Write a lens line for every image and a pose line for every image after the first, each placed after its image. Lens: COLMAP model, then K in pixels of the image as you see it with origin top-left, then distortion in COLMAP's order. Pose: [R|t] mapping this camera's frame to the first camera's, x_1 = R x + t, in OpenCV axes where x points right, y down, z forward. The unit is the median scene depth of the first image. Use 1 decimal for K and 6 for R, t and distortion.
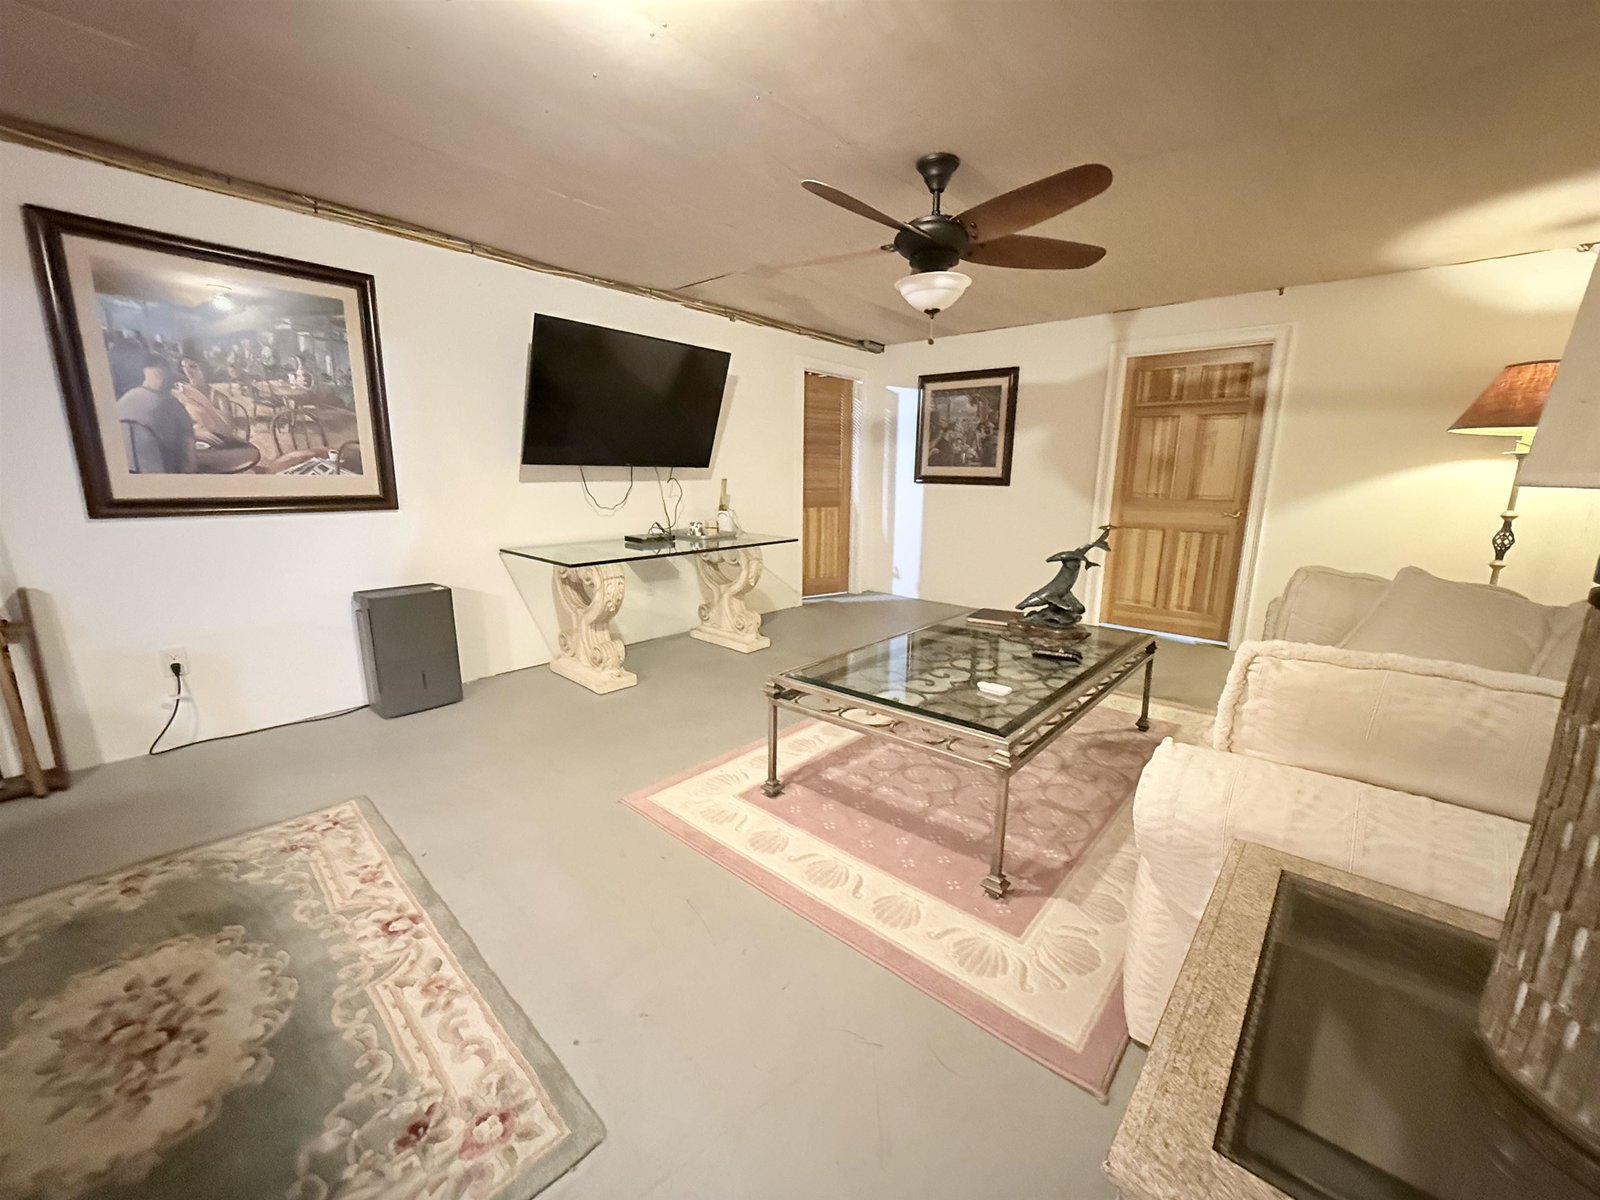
lens RADIAL K [[639.2, 0, 804.4], [0, 639.2, 603.2], [0, 0, 1]] dist [0.000032, 0.000197]
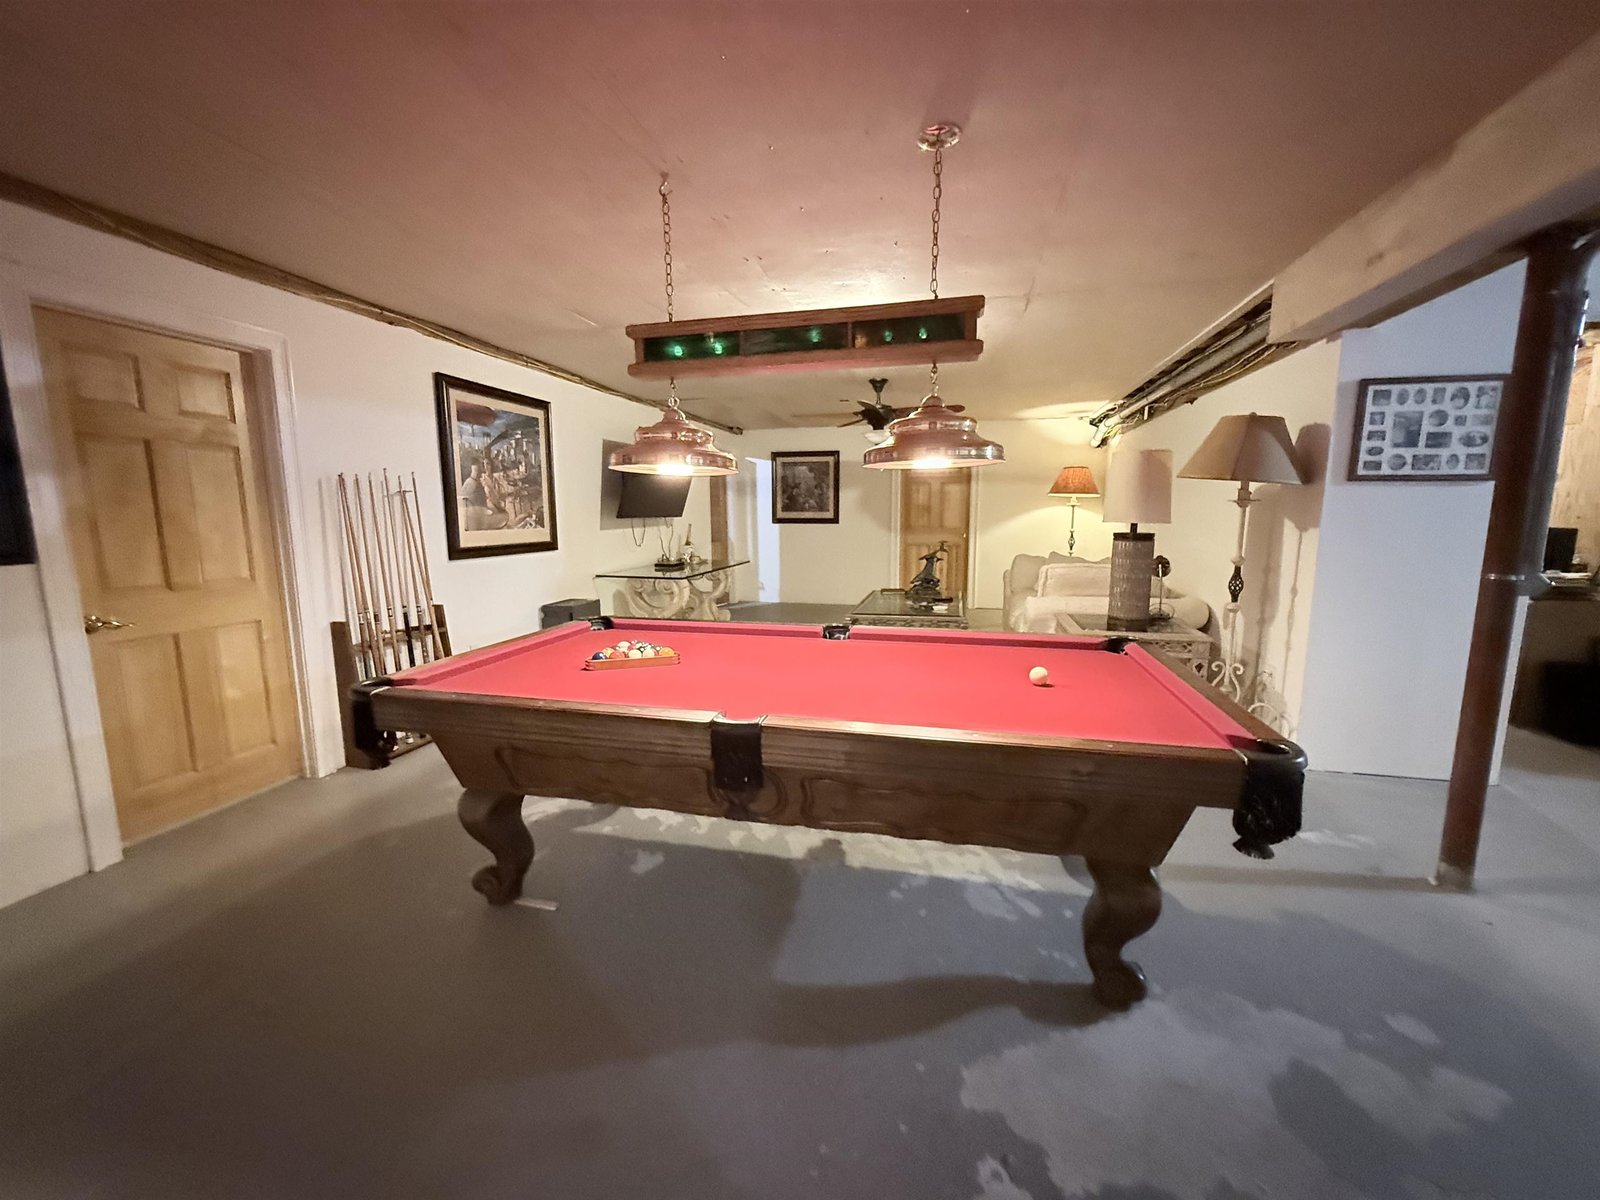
lens RADIAL K [[639.2, 0, 808.6], [0, 639.2, 601.5], [0, 0, 1]] dist [0.000032, 0.000197]
pose [[0.884514, -0.082251, 0.459205, -0.710748], [0.109815, 0.993384, -0.033592, 0.077818], [-0.453404, 0.080140, 0.887695, -0.520602]]
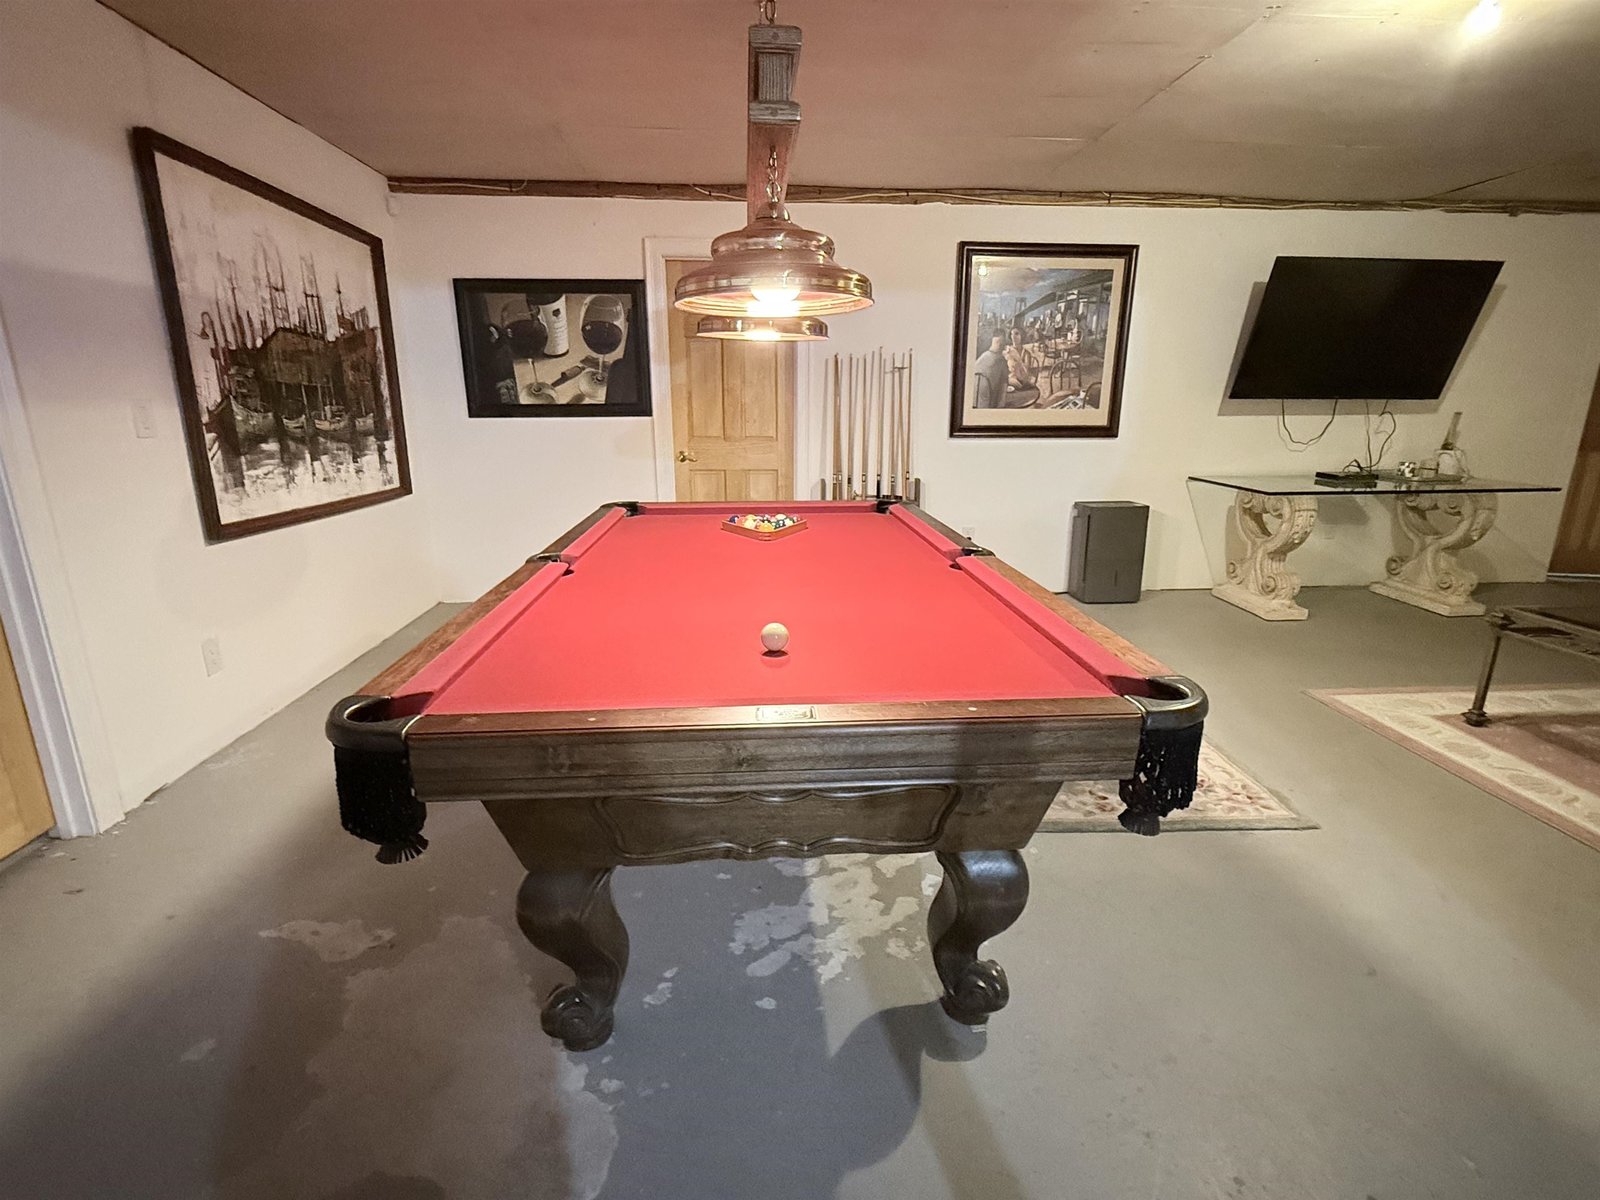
lens RADIAL K [[769.7, 0, 804.6], [0, 769.7, 607.6], [0, 0, 1]] dist [-0.003732, 0.000960]
pose [[0.712113, 0.170723, -0.680991, -0.005291], [-0.133694, 0.985209, 0.107186, 0.083225], [0.689218, 0.014716, 0.724405, -0.409995]]
